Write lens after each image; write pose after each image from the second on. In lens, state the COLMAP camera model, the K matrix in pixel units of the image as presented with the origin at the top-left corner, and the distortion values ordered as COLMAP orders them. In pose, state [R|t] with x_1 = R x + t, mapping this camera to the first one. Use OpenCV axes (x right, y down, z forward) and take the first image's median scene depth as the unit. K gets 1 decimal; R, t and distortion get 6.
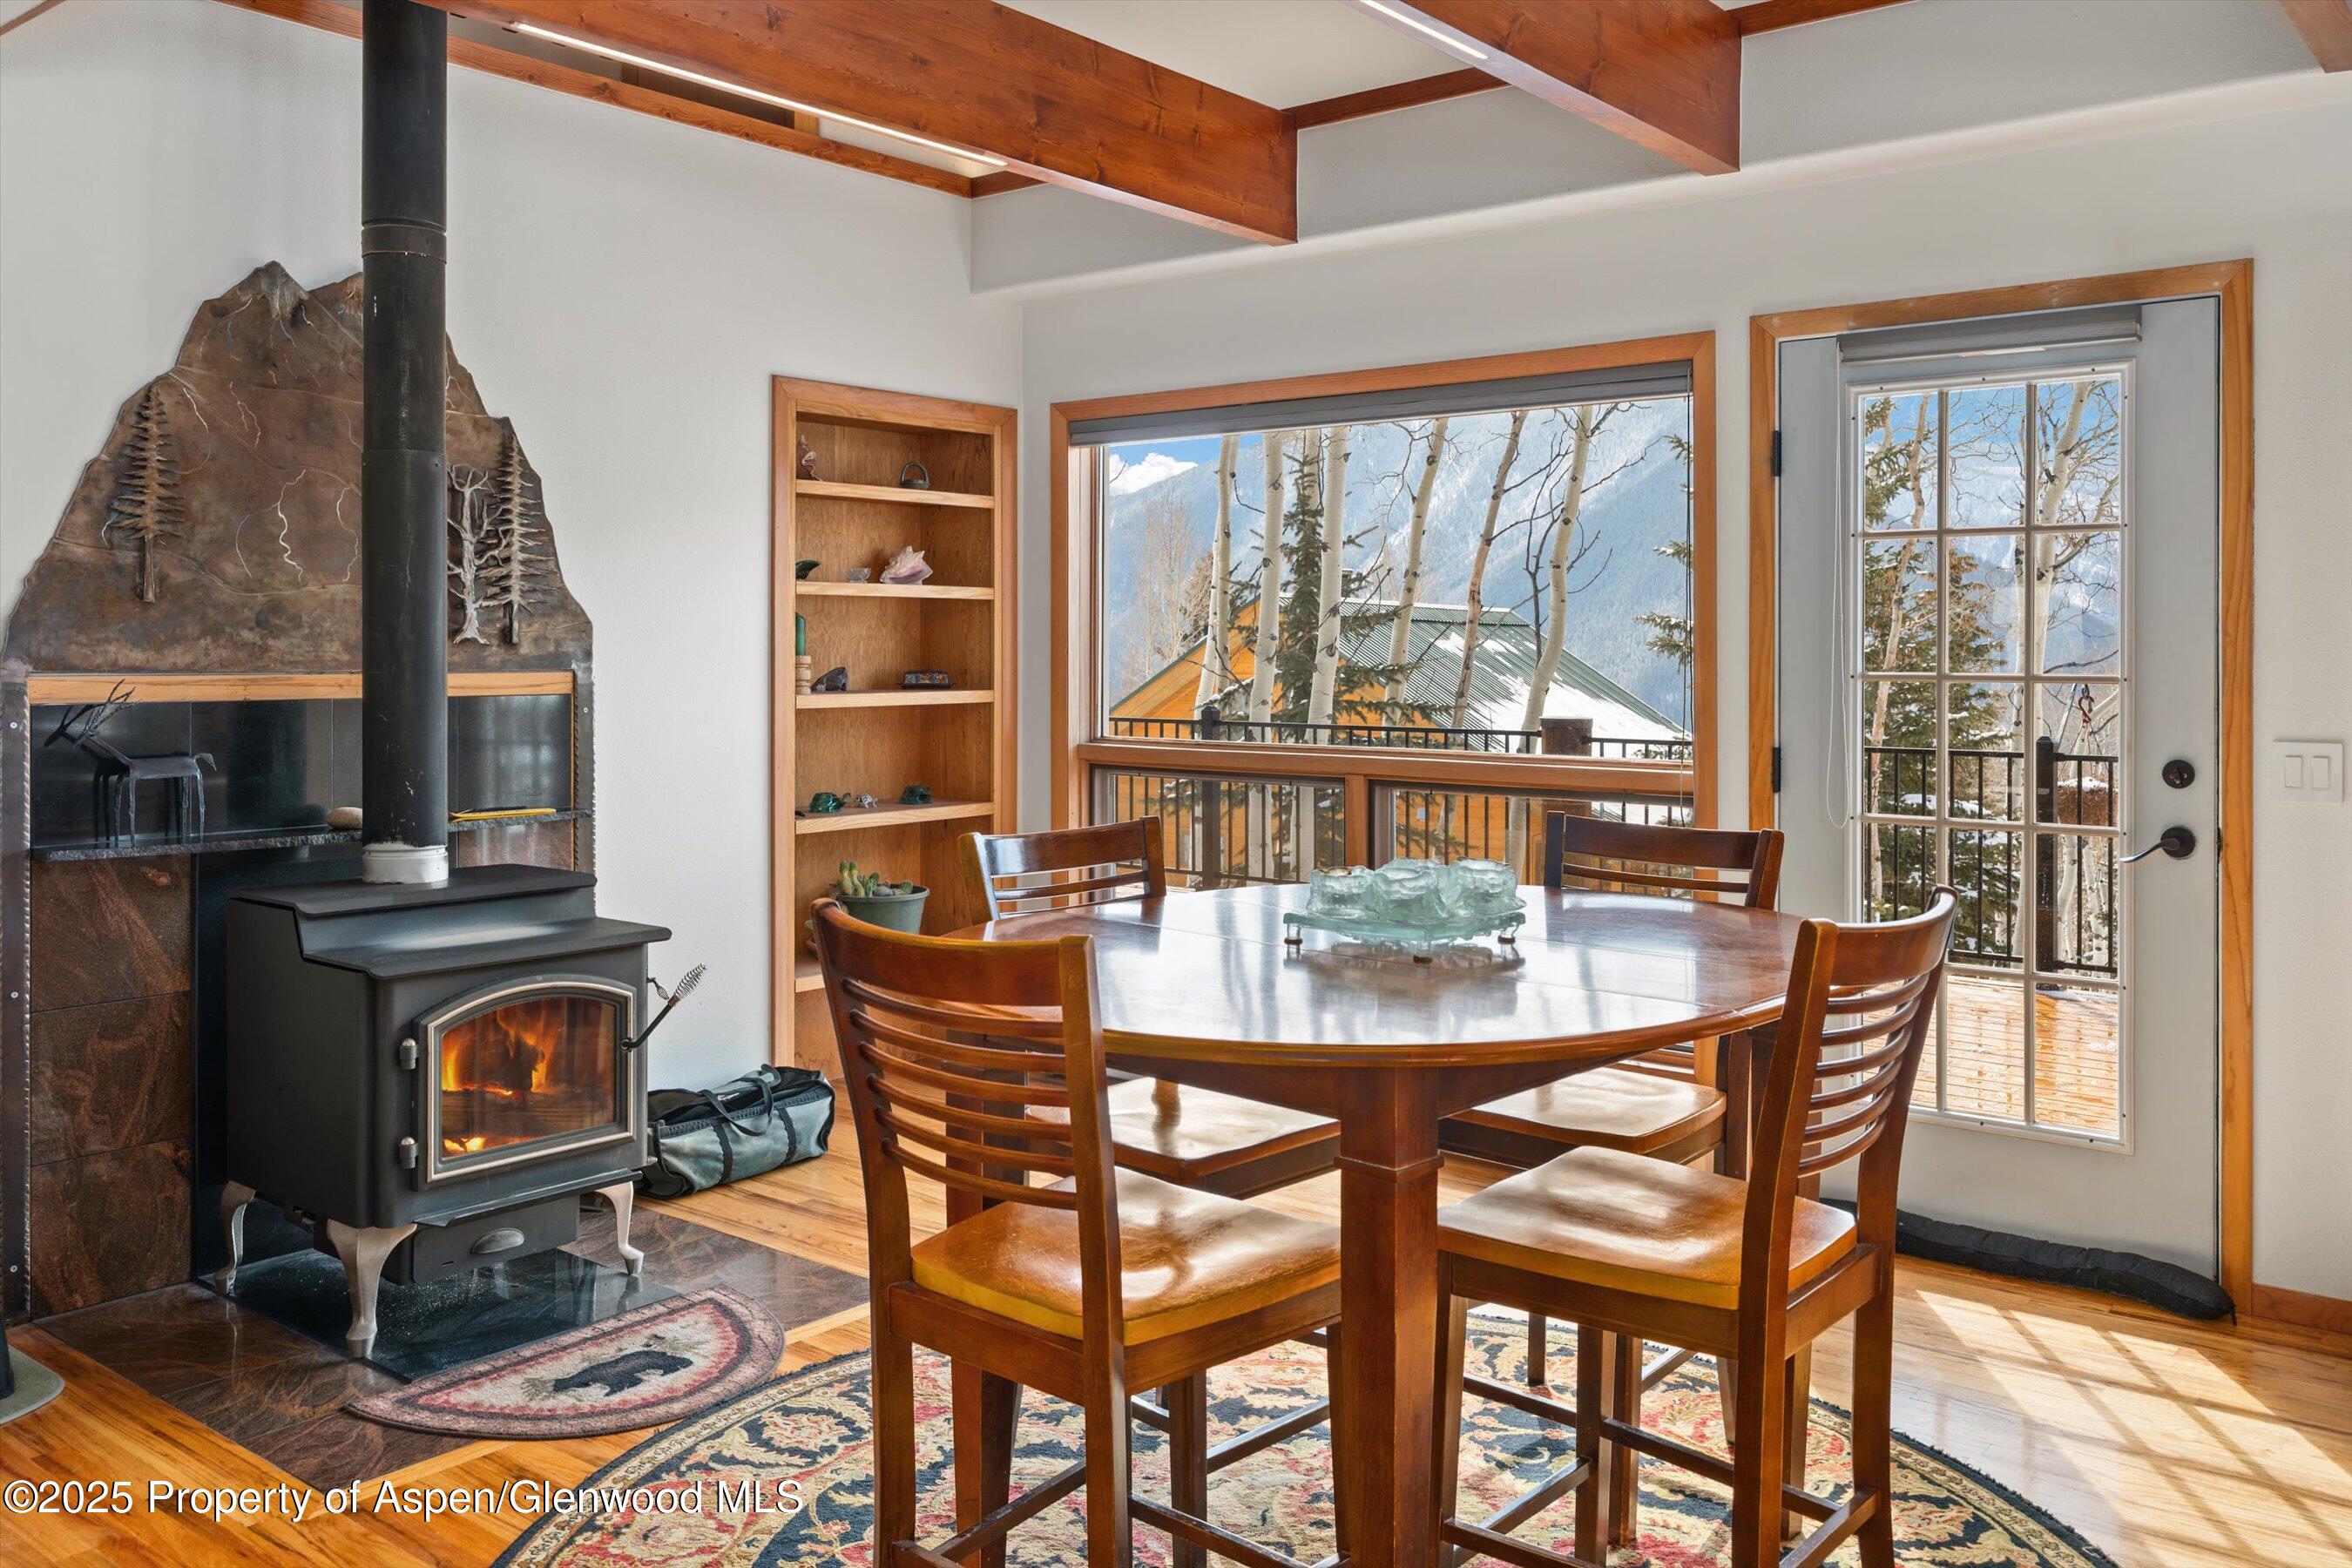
lens RADIAL K [[1869.6, 0, 1179.1], [0, 1869.6, 649.9], [0, 0, 1]] dist [0.002644, 0.003201]
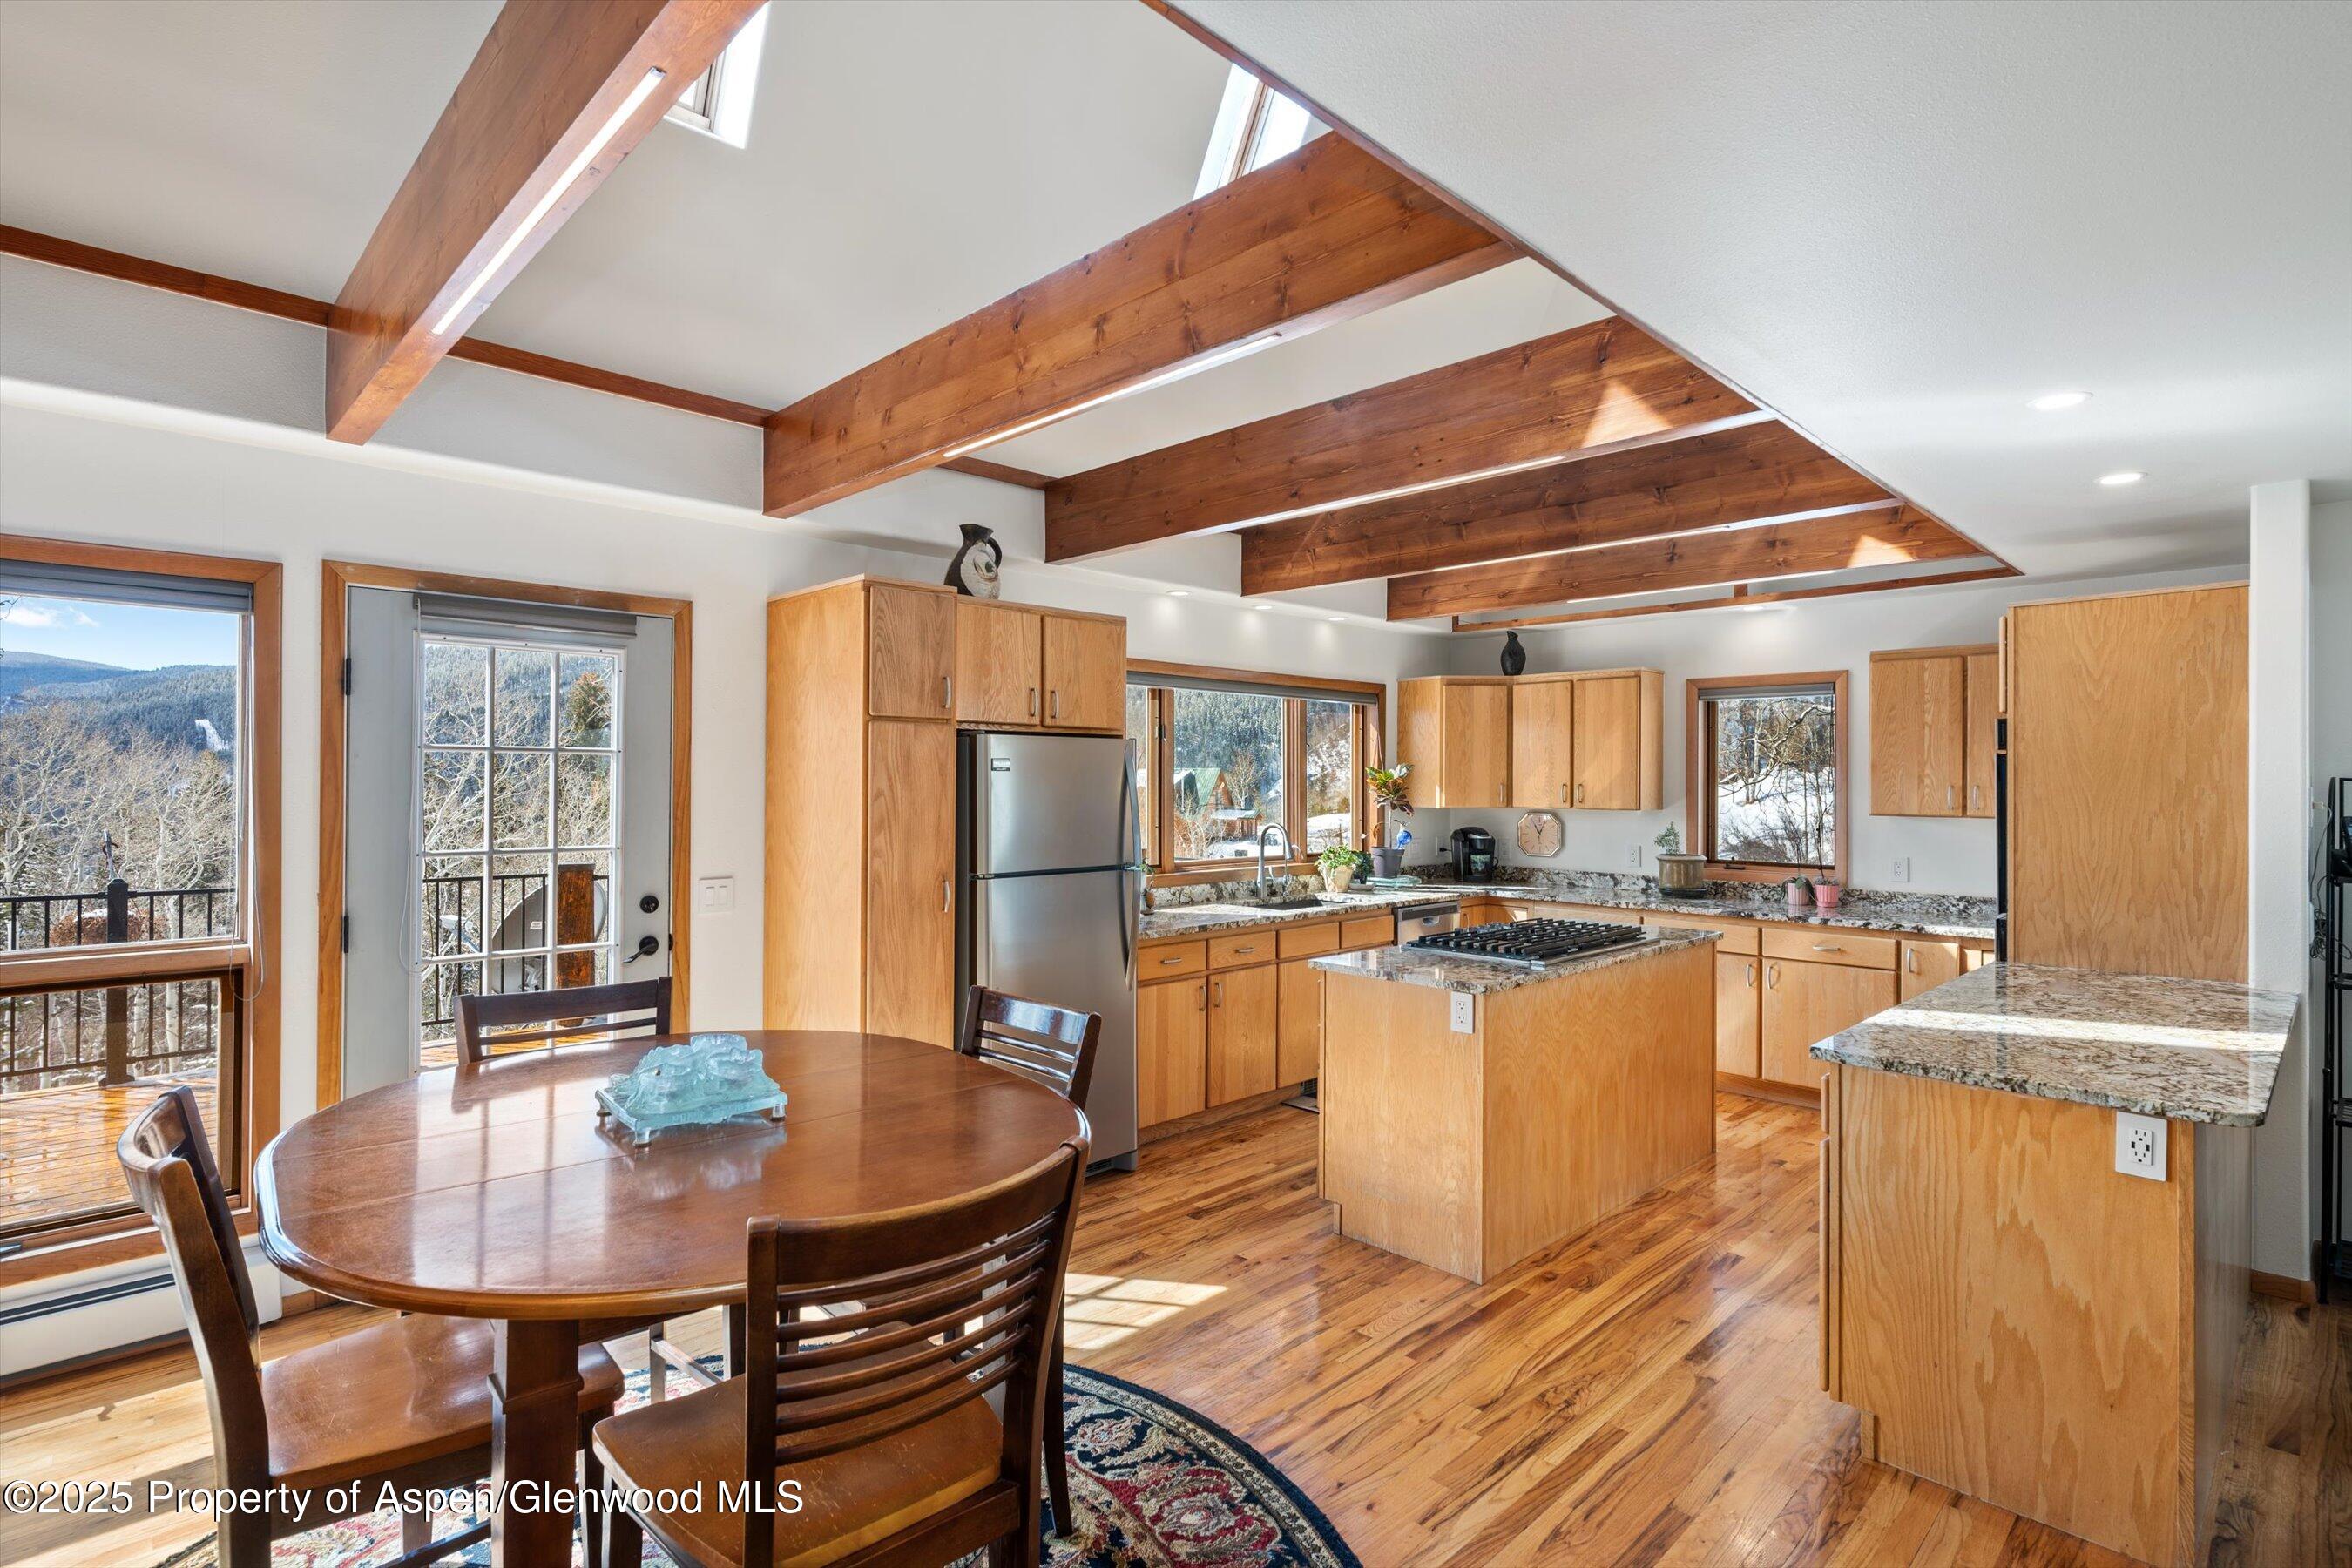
lens RADIAL K [[1140.4, 0, 1176.1], [0, 1140.4, 774.1], [0, 0, 1]] dist [-0.000187, 0.000239]
pose [[0.111995, 0.005277, 0.993695, -0.405575], [-0.004491, 0.999978, -0.004804, -0.044701], [-0.993699, -0.003925, 0.112016, 0.421212]]
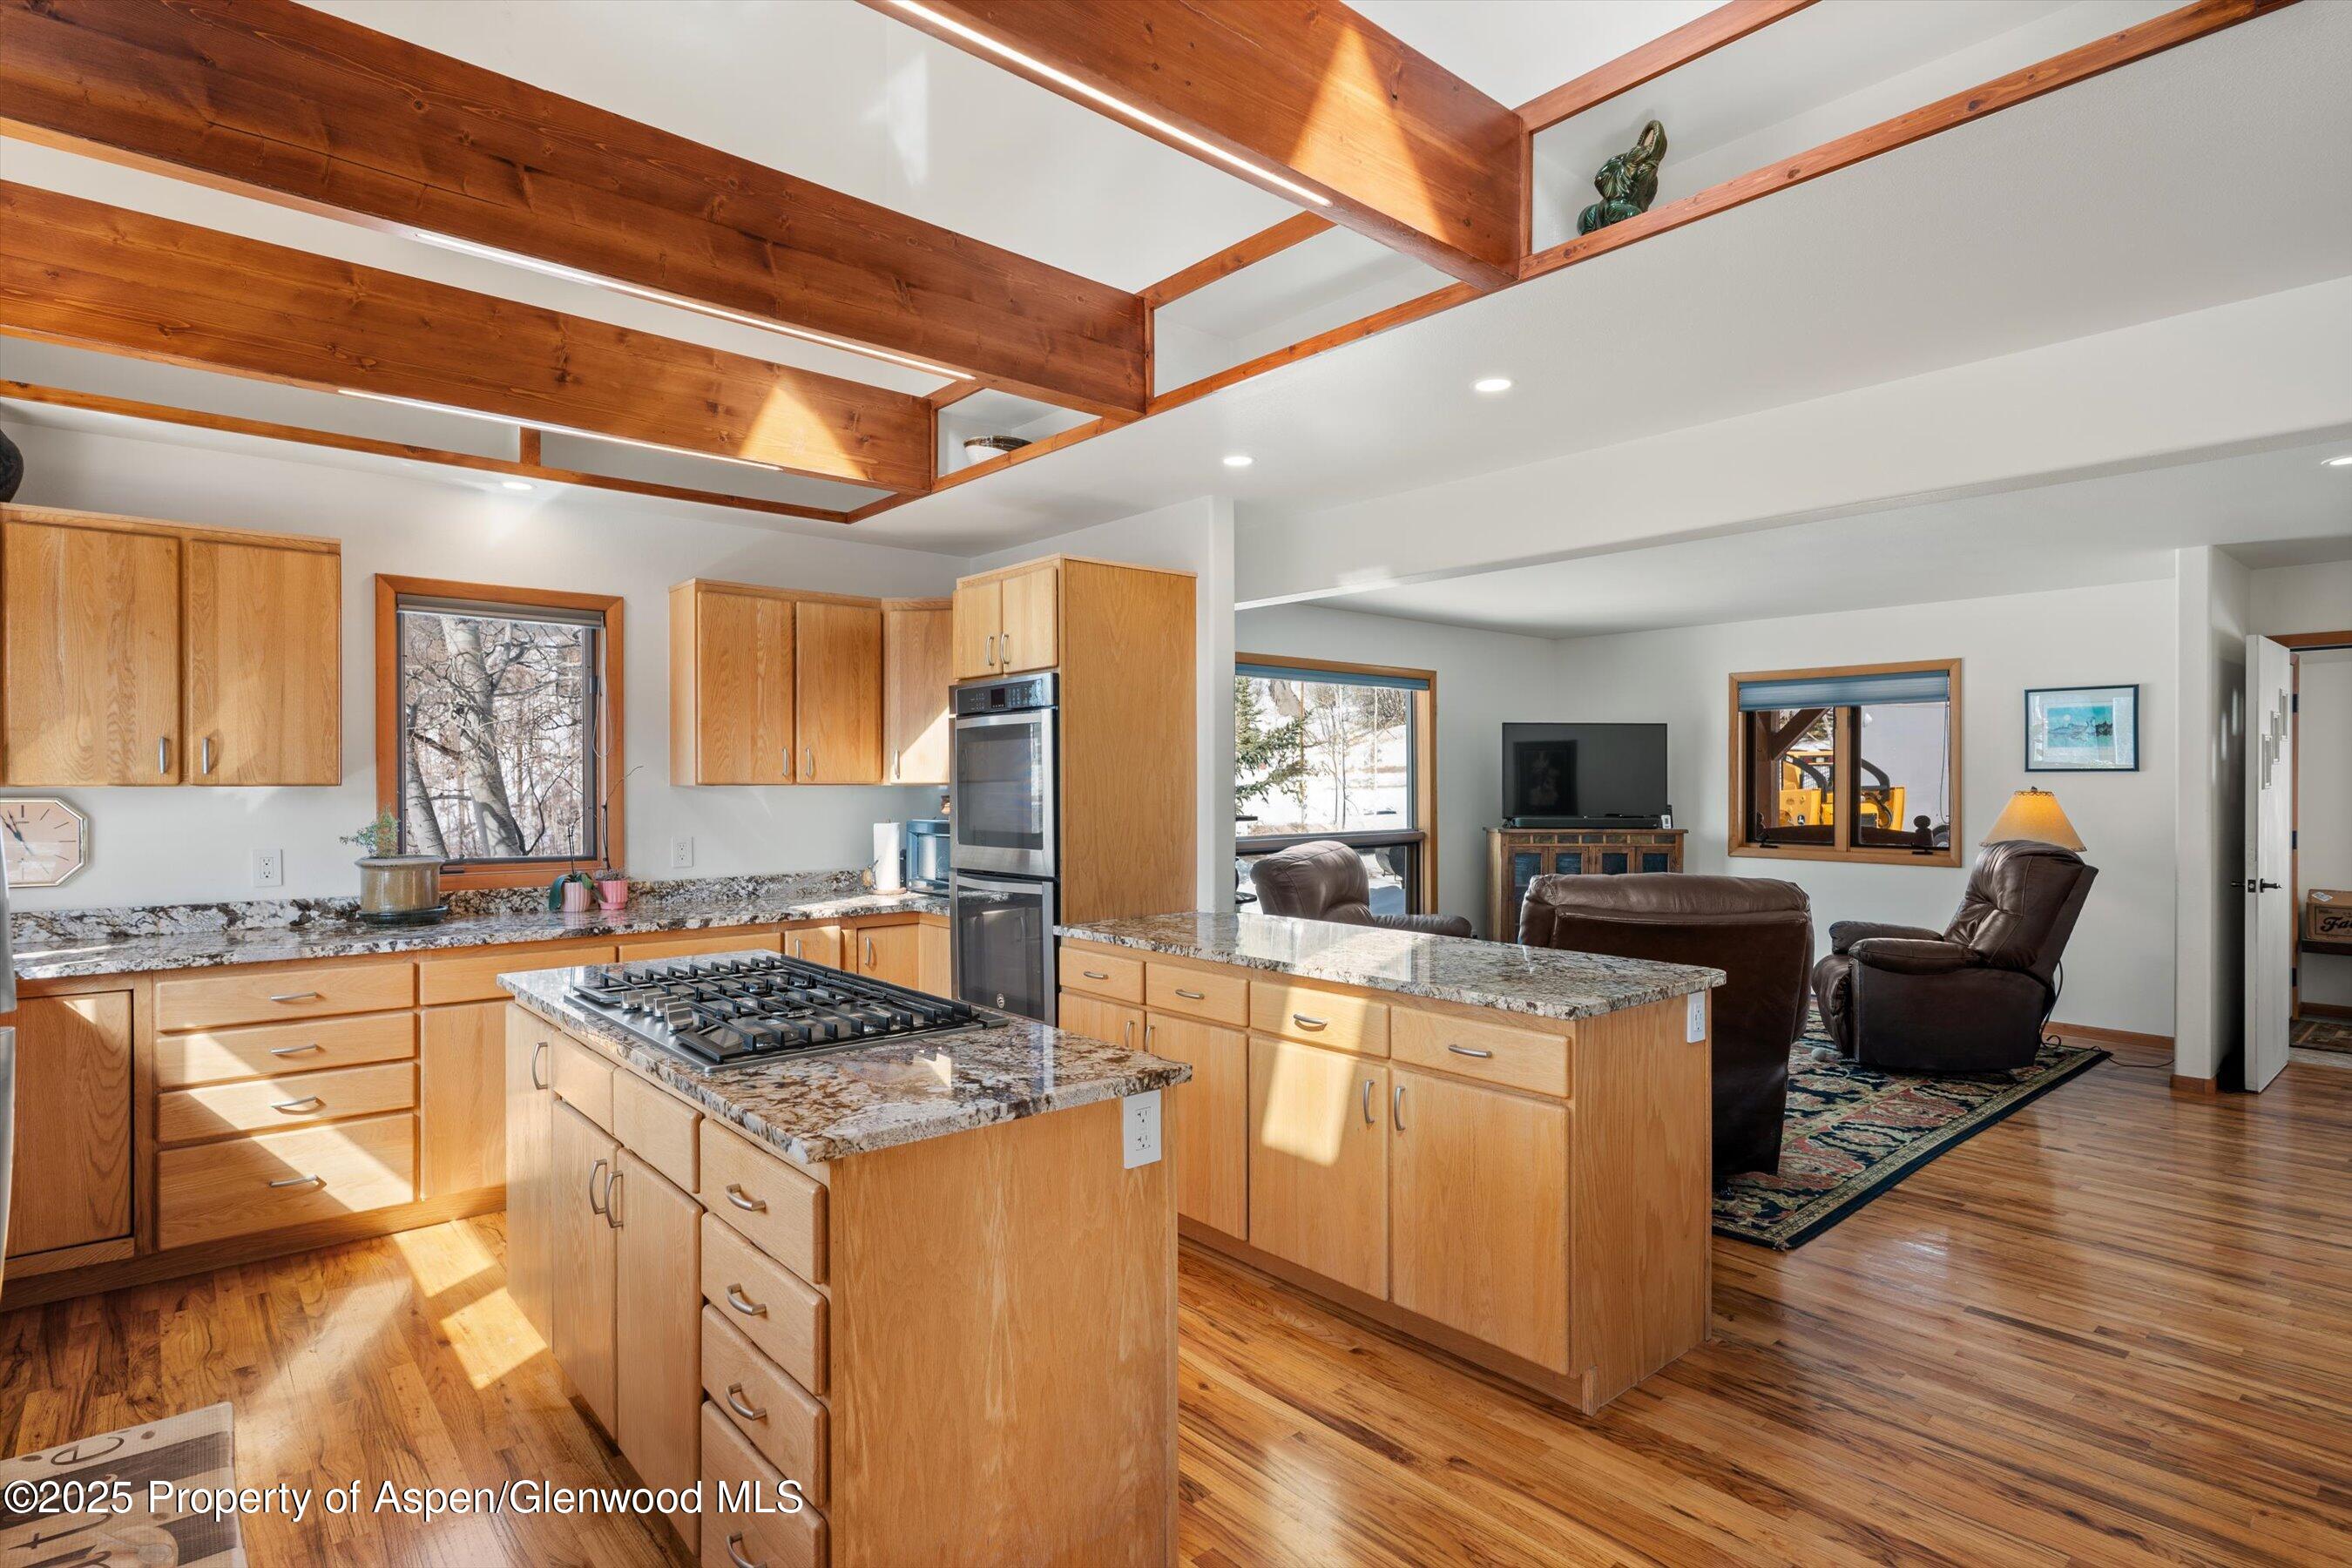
lens RADIAL K [[1188.7, 0, 1176.0], [0, 1188.7, 784.0], [0, 0, 1]] dist [0.001357, -0.000386]
pose [[-0.985389, -0.002519, 0.170300, 0.385878], [-0.002027, 0.999993, 0.003063, -0.011481], [-0.170307, 0.002673, -0.985387, 0.780070]]
